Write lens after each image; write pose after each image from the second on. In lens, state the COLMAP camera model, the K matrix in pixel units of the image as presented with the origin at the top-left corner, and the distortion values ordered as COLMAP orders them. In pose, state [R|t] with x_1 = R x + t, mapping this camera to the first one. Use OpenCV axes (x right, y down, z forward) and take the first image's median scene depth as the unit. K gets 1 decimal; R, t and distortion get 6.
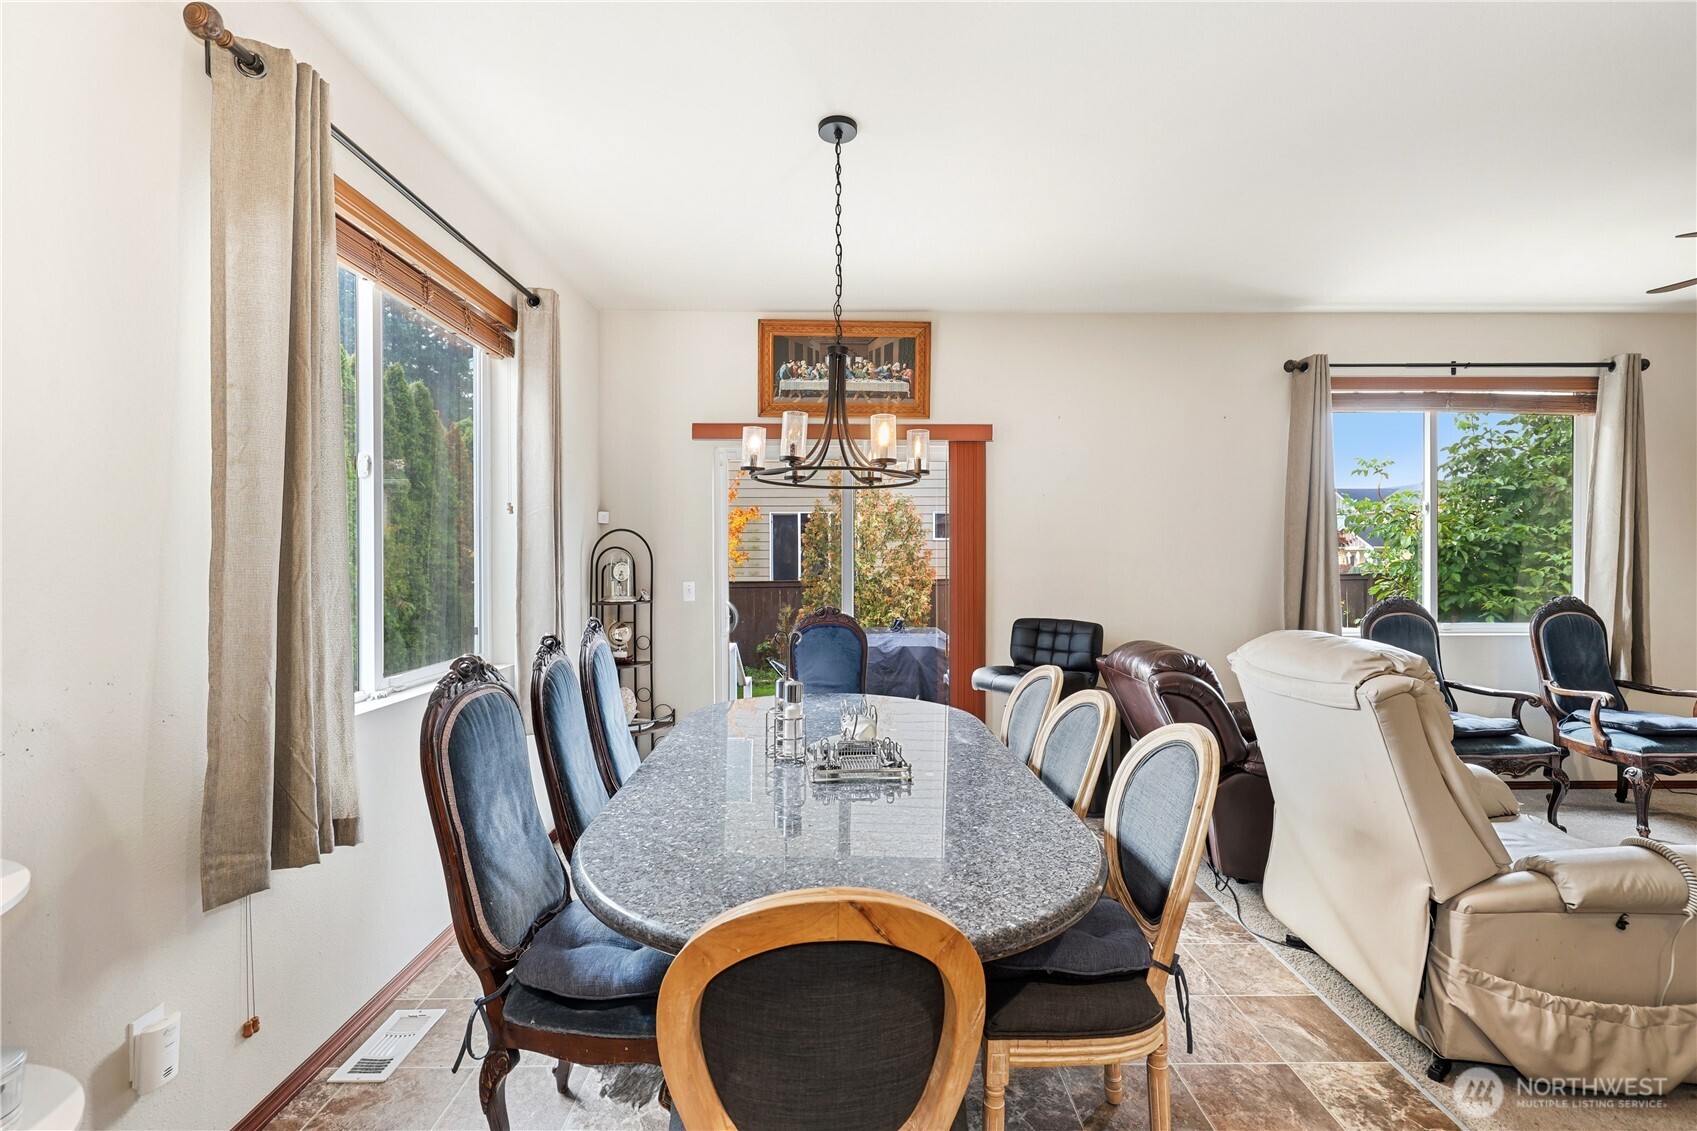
lens RADIAL K [[729.8, 0, 848.6], [0, 729.8, 572.9], [0, 0, 1]] dist [0.001287, 0.000147]
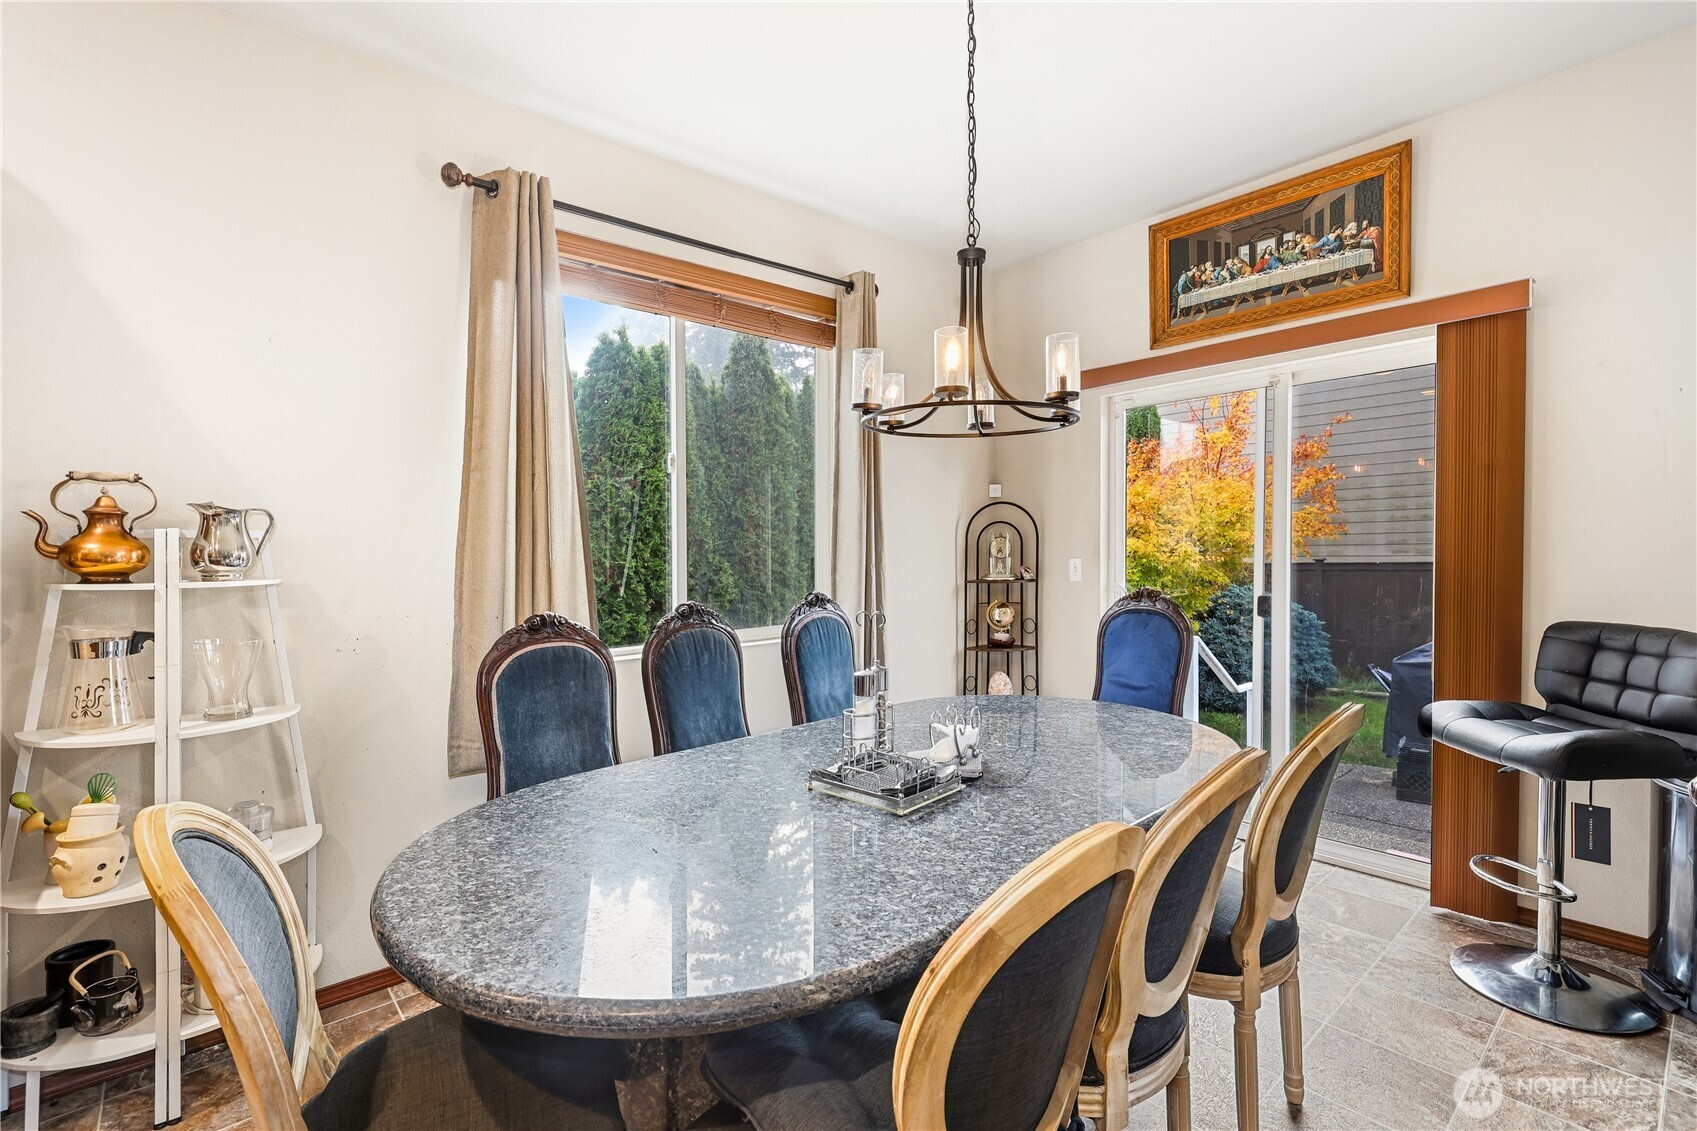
lens RADIAL K [[768.3, 0, 847.3], [0, 768.3, 569.0], [0, 0, 1]] dist [0.003621, 0.000078]
pose [[0.669836, 0.004136, -0.742497, 0.278413], [0.010264, 0.999837, 0.014830, 0.008484], [0.742438, -0.017554, 0.669685, 0.192752]]
